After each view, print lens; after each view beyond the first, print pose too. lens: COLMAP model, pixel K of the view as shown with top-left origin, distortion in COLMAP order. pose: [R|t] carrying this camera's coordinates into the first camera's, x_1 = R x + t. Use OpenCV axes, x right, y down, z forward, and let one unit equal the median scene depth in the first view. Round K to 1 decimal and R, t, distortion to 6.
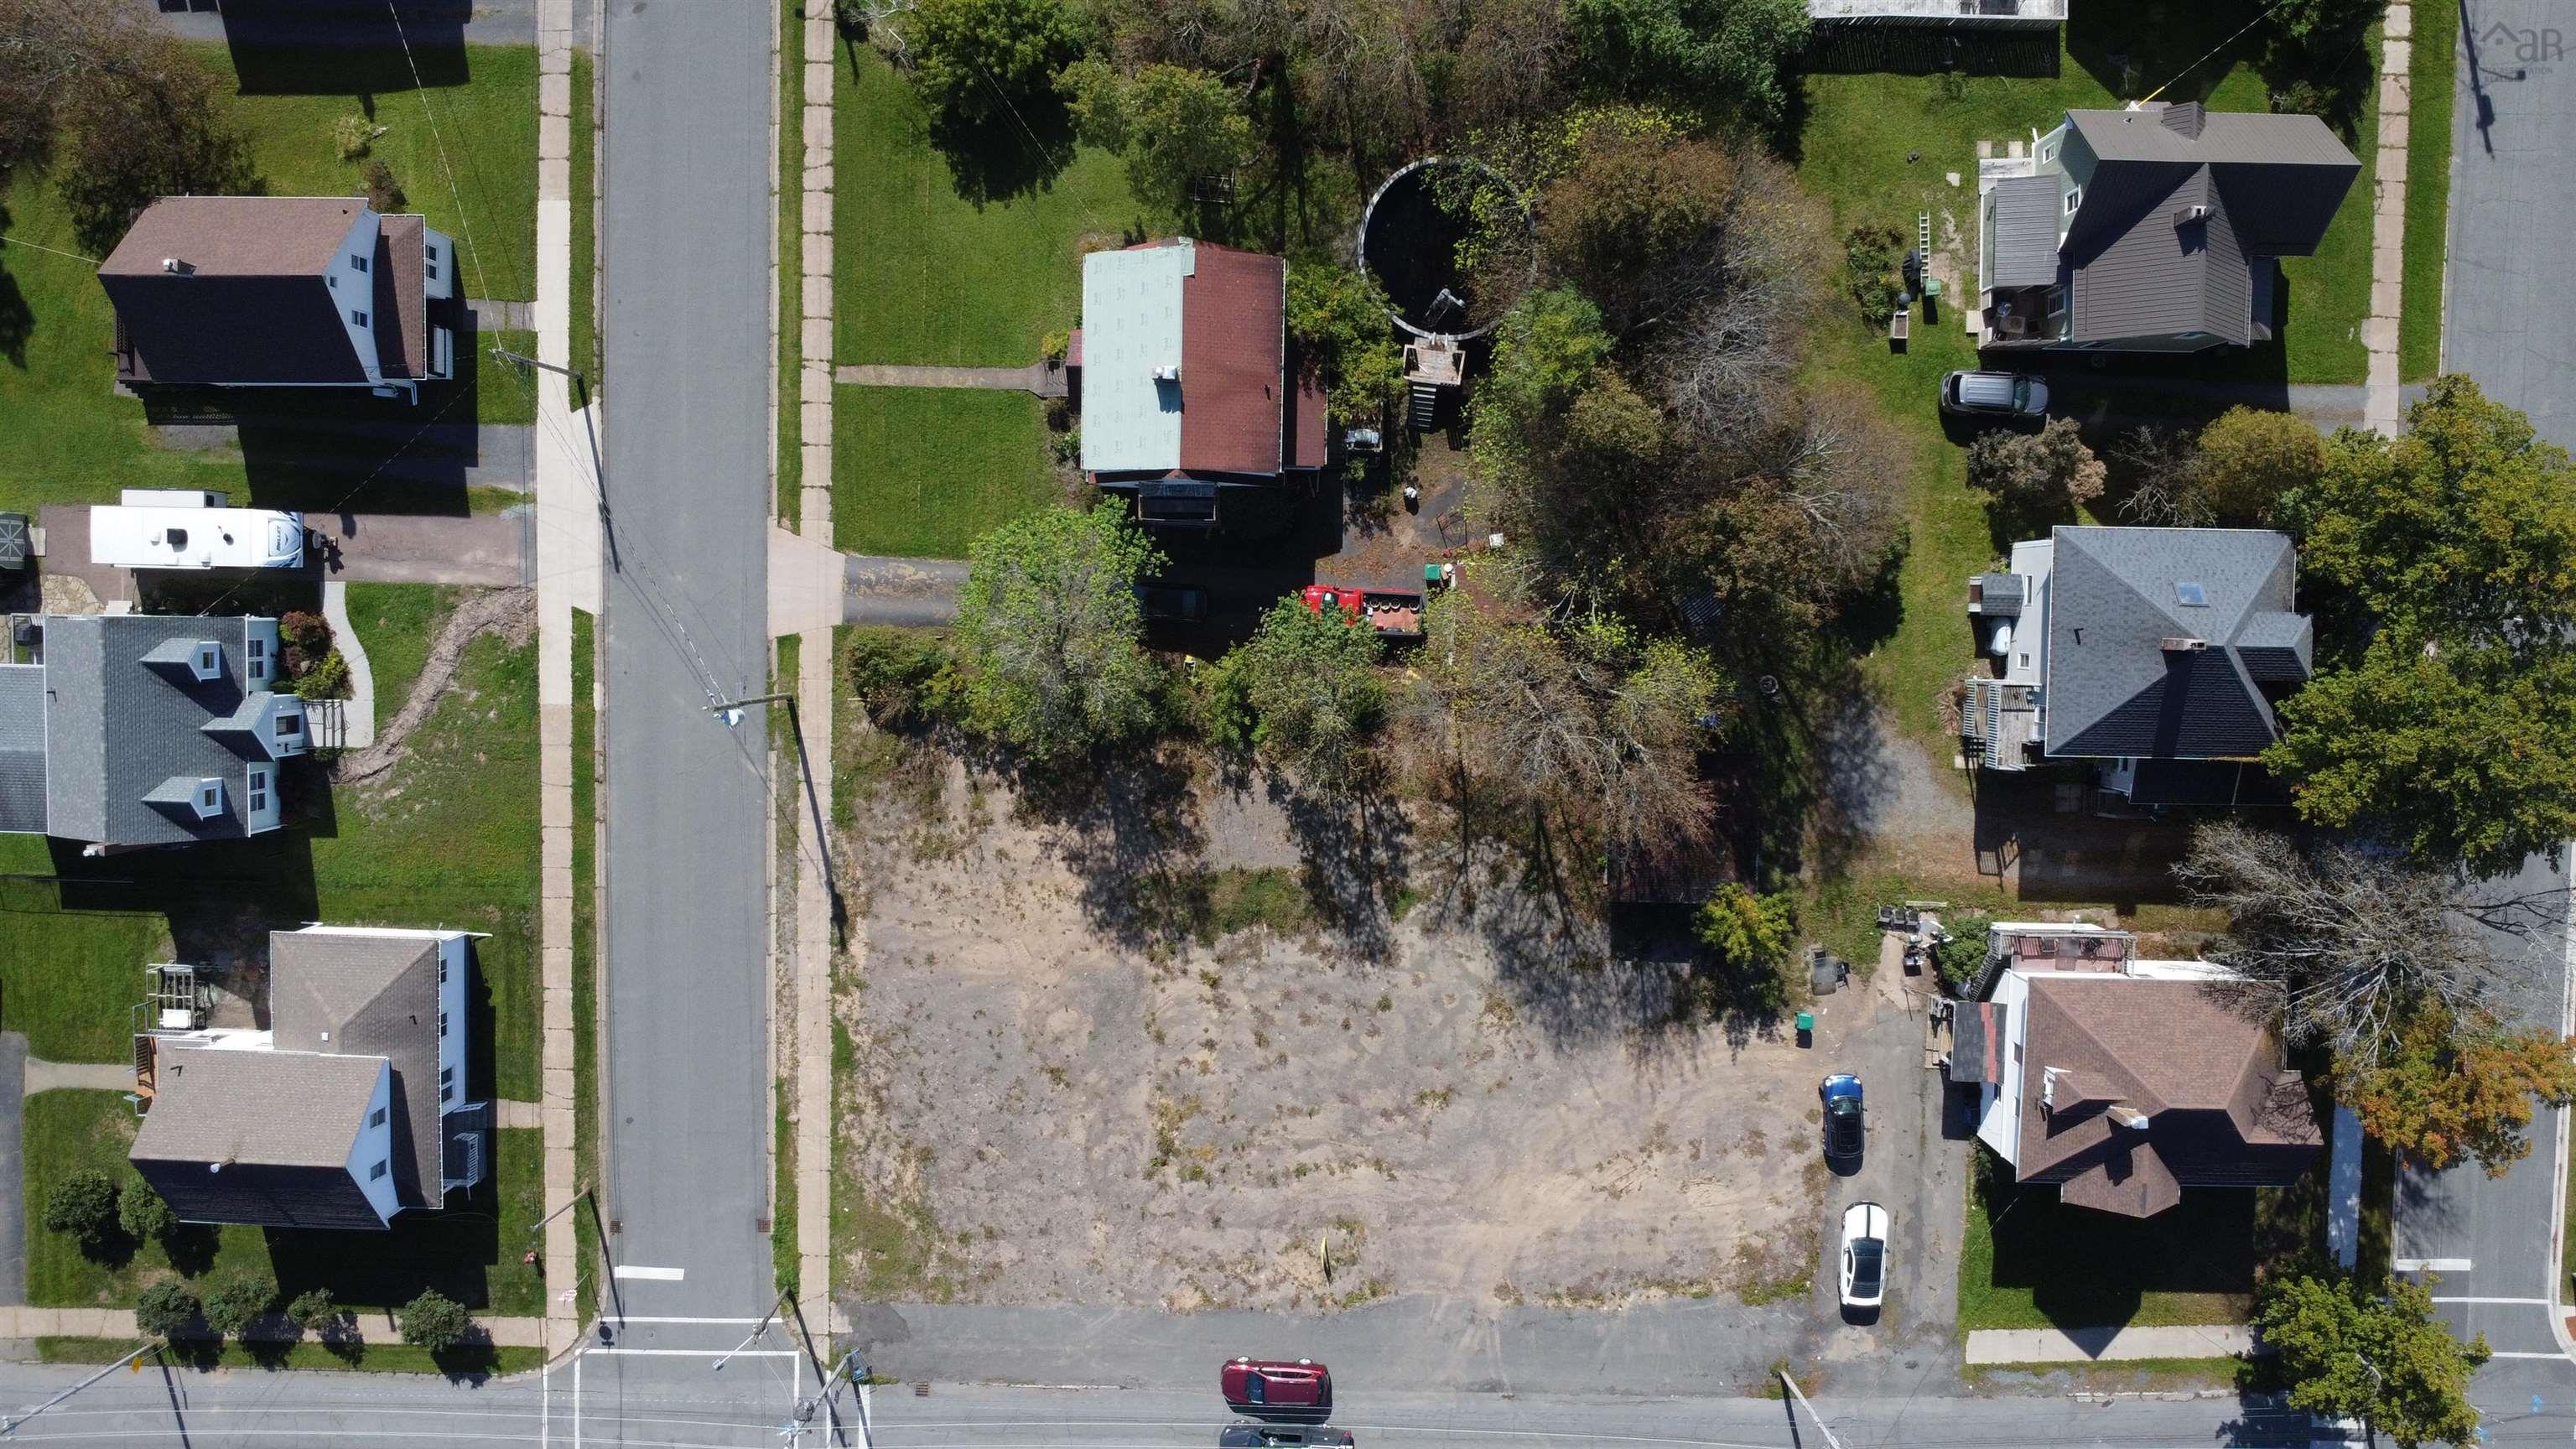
lens RADIAL K [[1874.7, 0, 1288.0], [0, 1874.7, 724.5], [0, 0, 1]] dist [-0.021620, -0.026339]
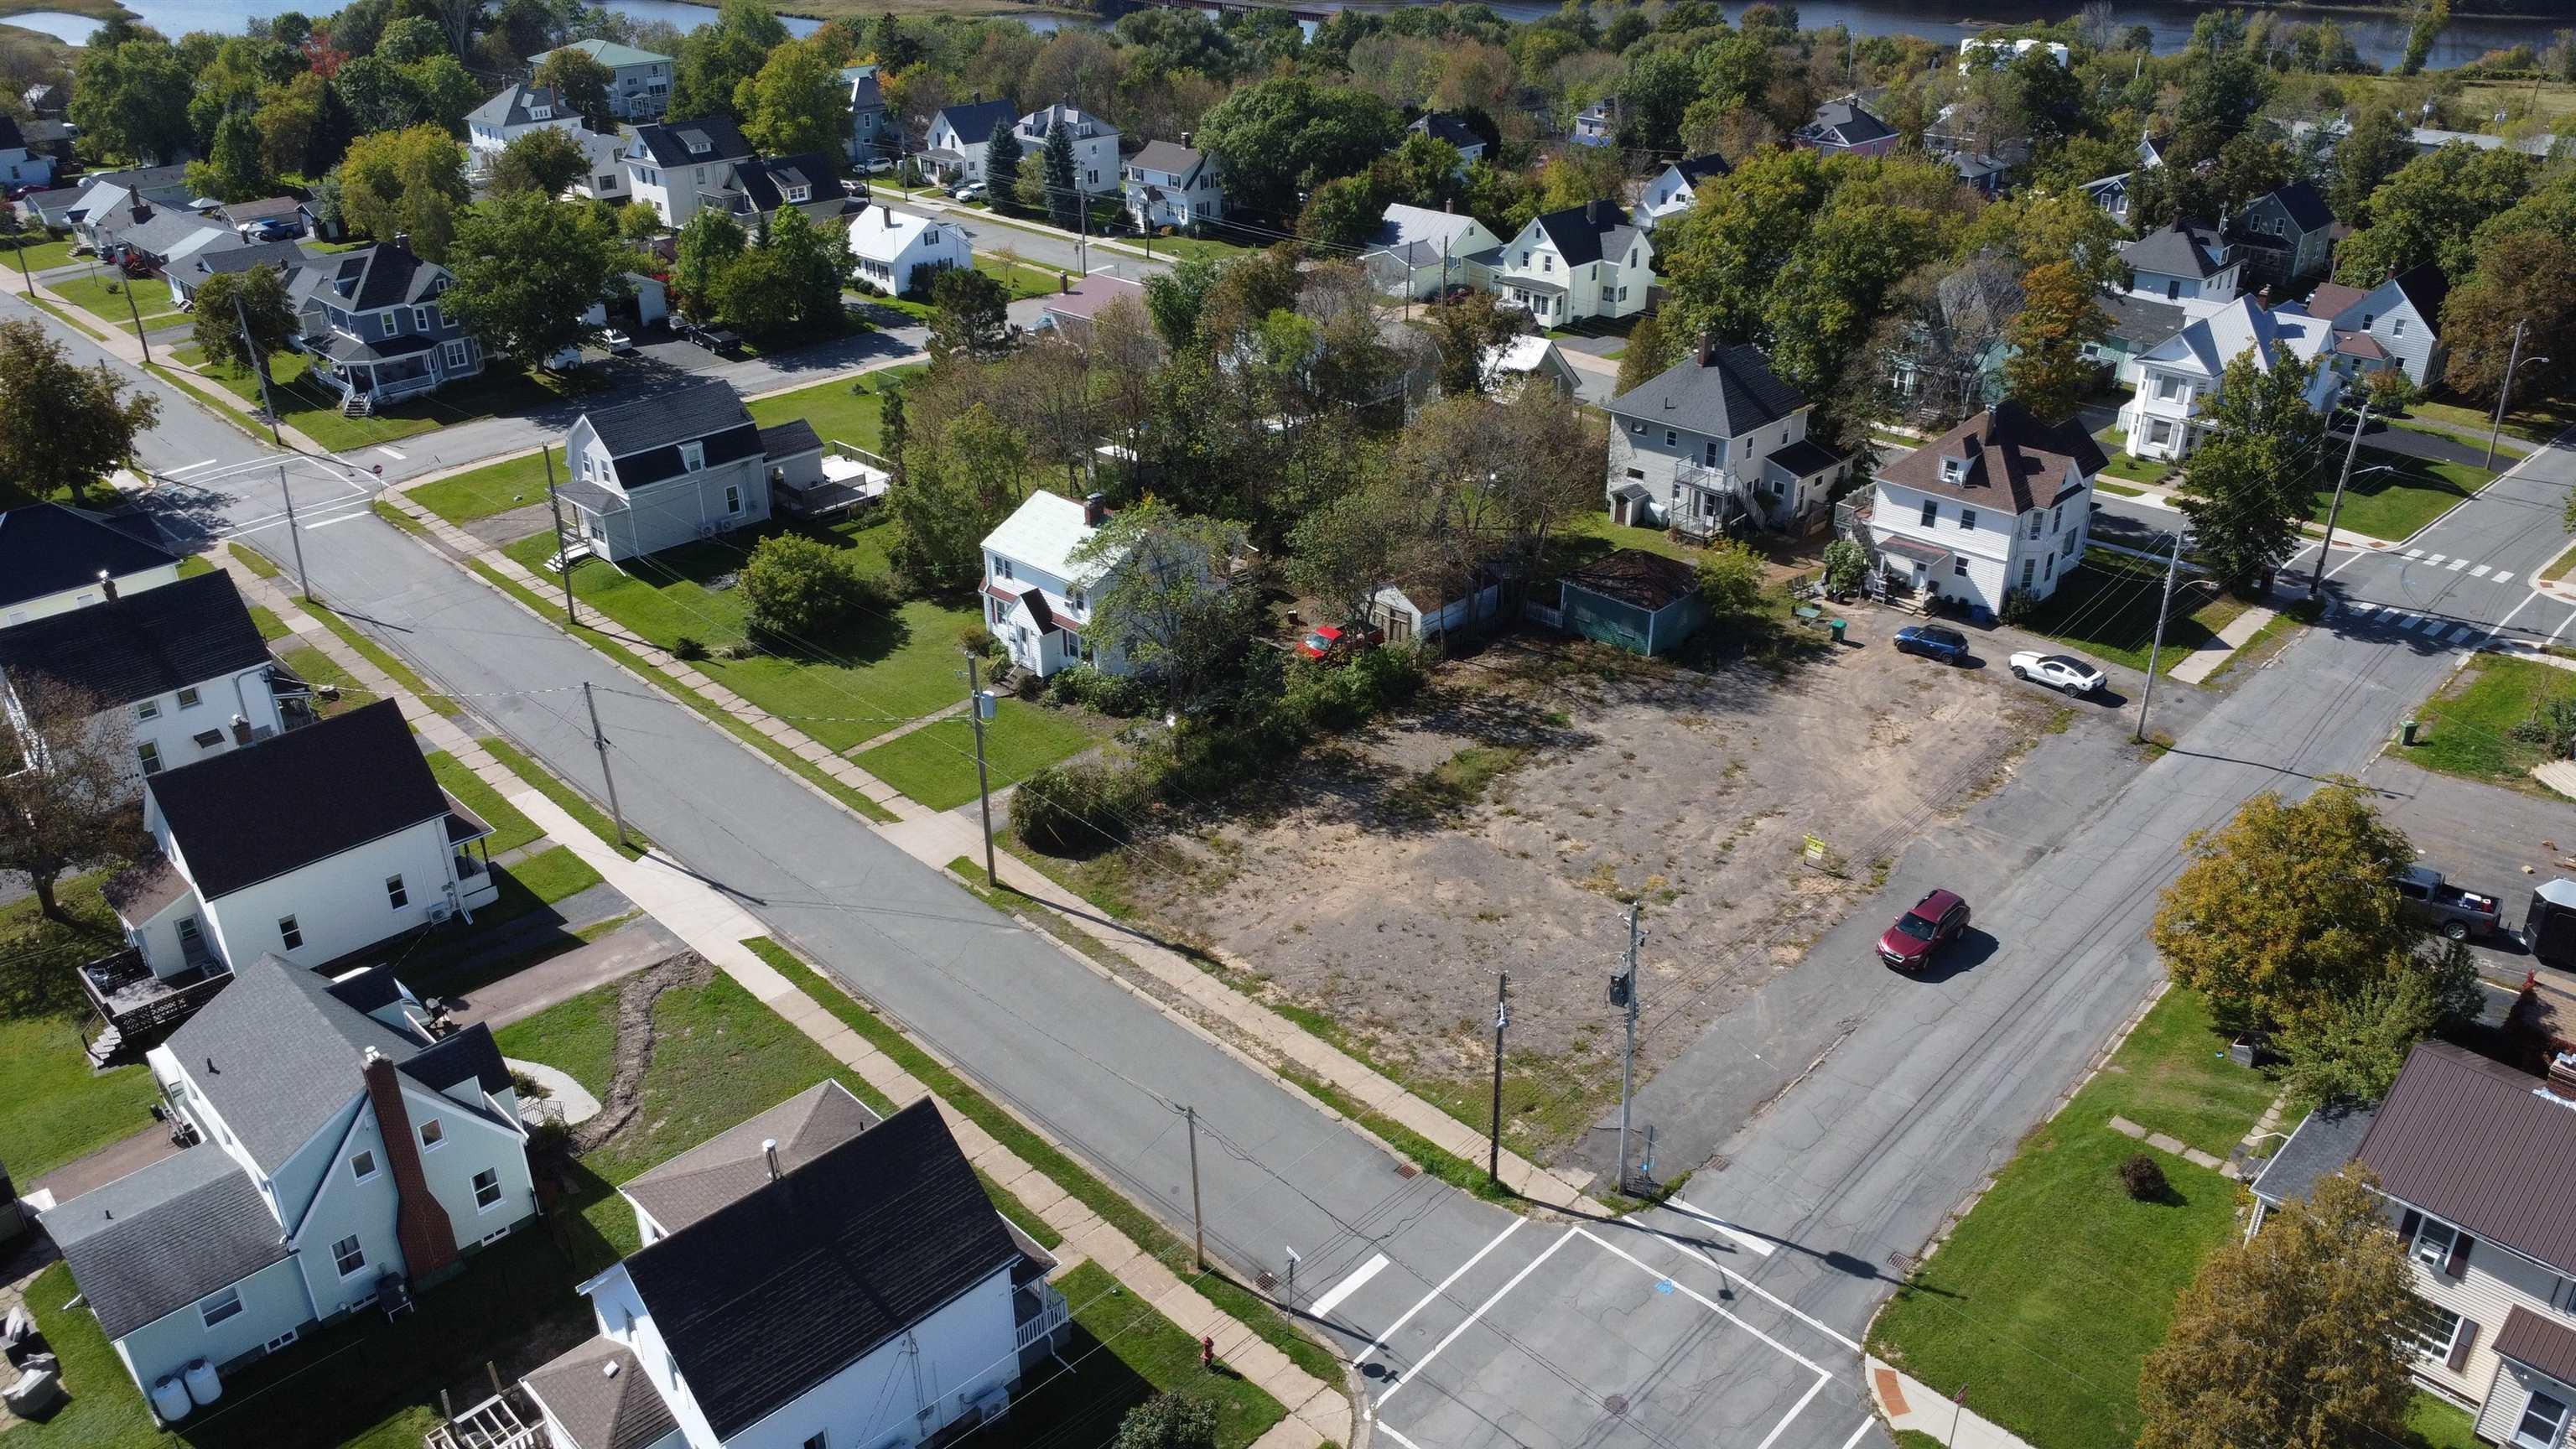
lens RADIAL K [[1874.7, 0, 1288.0], [0, 1874.7, 724.5], [0, 0, 1]] dist [-0.021620, -0.026339]
pose [[0.691007, -0.311281, 0.652391, -0.754082], [0.721864, 0.250076, -0.645271, 0.679952], [0.037713, 0.916824, 0.397507, 0.558126]]
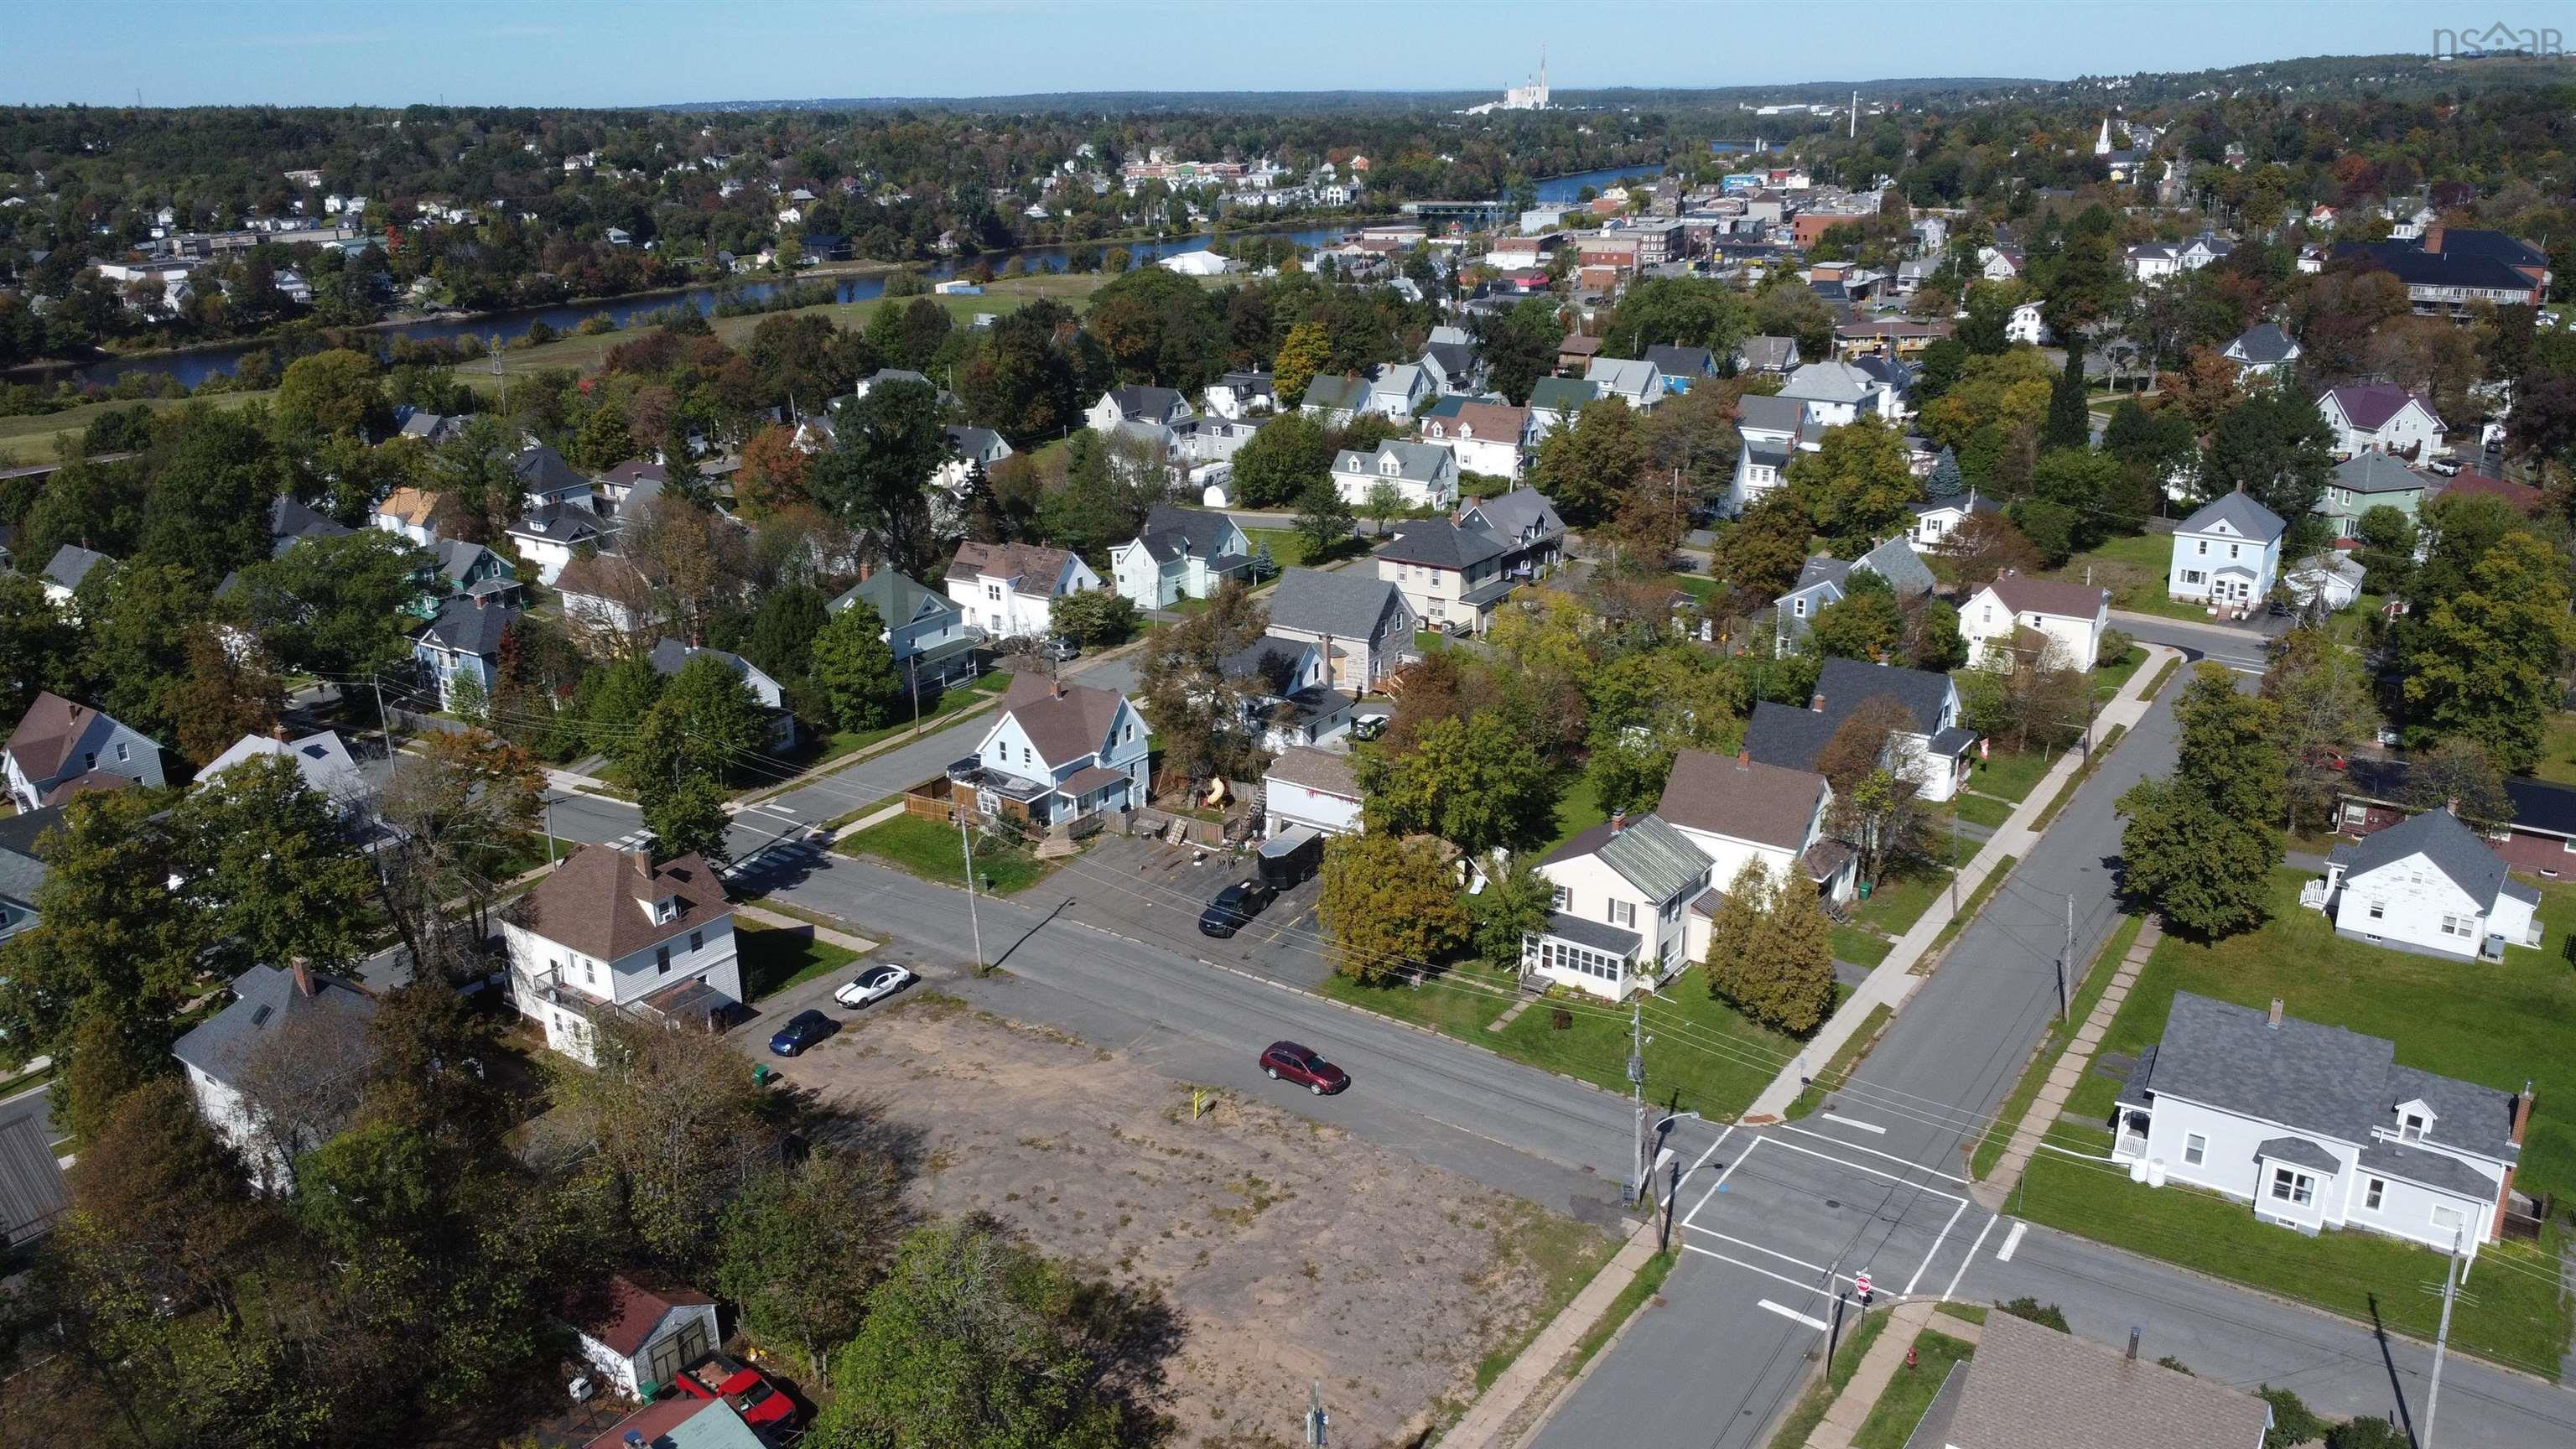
lens RADIAL K [[1874.7, 0, 1288.0], [0, 1874.7, 724.5], [0, 0, 1]] dist [-0.021620, -0.026339]
pose [[-0.819252, -0.151304, 0.553112, -0.623060], [0.569103, -0.332853, 0.751885, -0.471171], [0.070342, 0.930761, 0.358798, 0.376265]]
